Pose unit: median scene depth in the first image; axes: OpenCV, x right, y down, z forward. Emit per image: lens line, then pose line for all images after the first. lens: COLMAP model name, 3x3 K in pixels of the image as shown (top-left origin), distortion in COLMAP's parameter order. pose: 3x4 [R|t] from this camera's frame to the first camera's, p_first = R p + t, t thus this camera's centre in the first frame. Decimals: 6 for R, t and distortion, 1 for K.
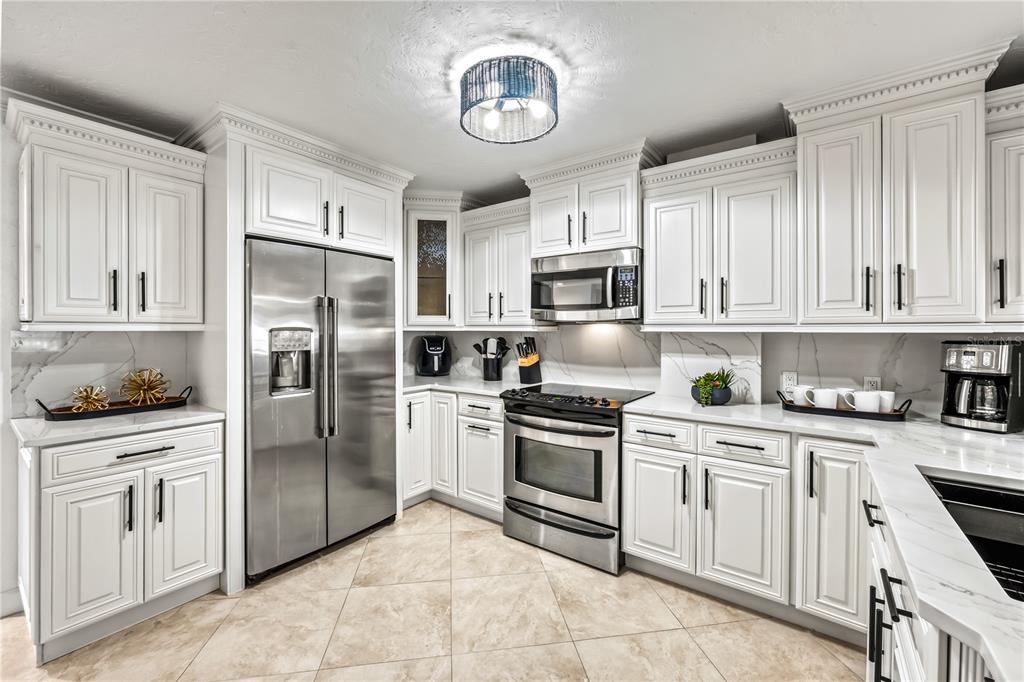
lens RADIAL K [[407.1, 0, 504.5], [0, 407.1, 327.8], [0, 0, 1]] dist [-0.004861, 0.000274]
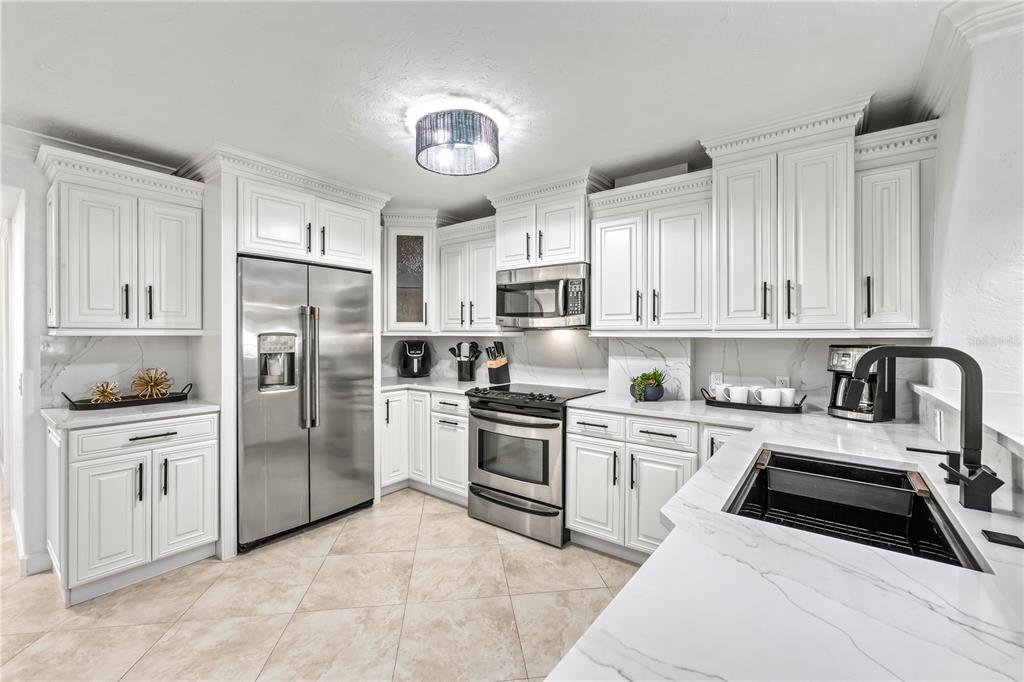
lens RADIAL K [[407.1, 0, 506.9], [0, 407.1, 334.4], [0, 0, 1]] dist [-0.004861, 0.000274]
pose [[0.999999, 0.001370, -0.000827, 0.132597], [-0.001367, 0.999994, 0.003073, -0.000775], [0.000831, -0.003072, 0.999995, -0.161895]]
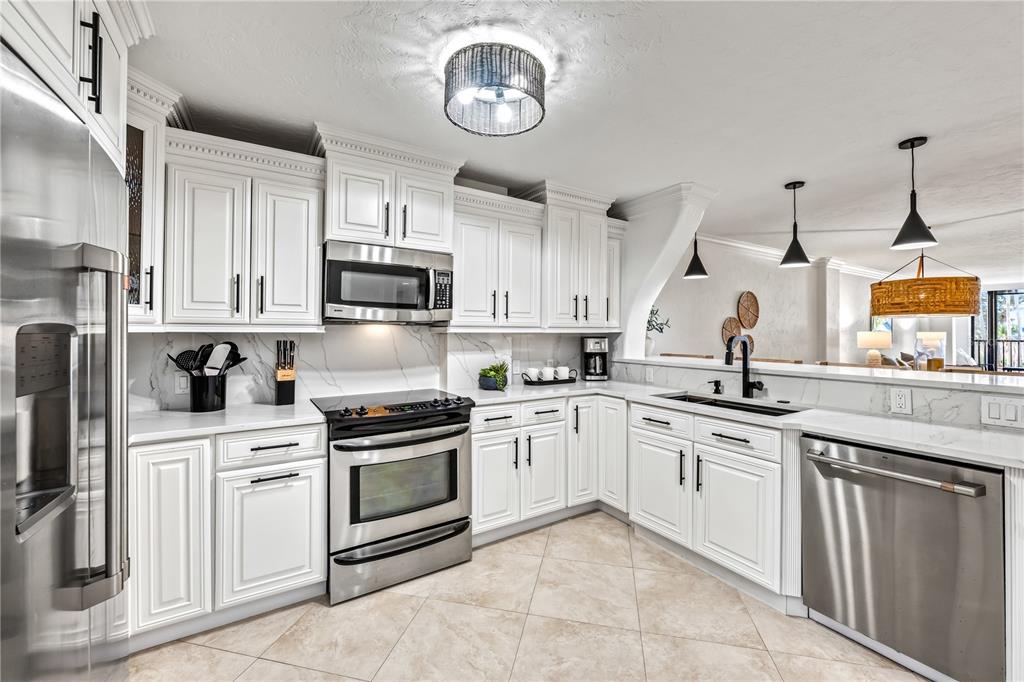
lens RADIAL K [[407.1, 0, 528.7], [0, 407.1, 325.7], [0, 0, 1]] dist [-0.004861, 0.000274]
pose [[0.357519, 0.013813, 0.933804, -0.724527], [-0.004966, 0.999905, -0.012890, 0.004366], [-0.933893, -0.000029, 0.357553, 0.503859]]
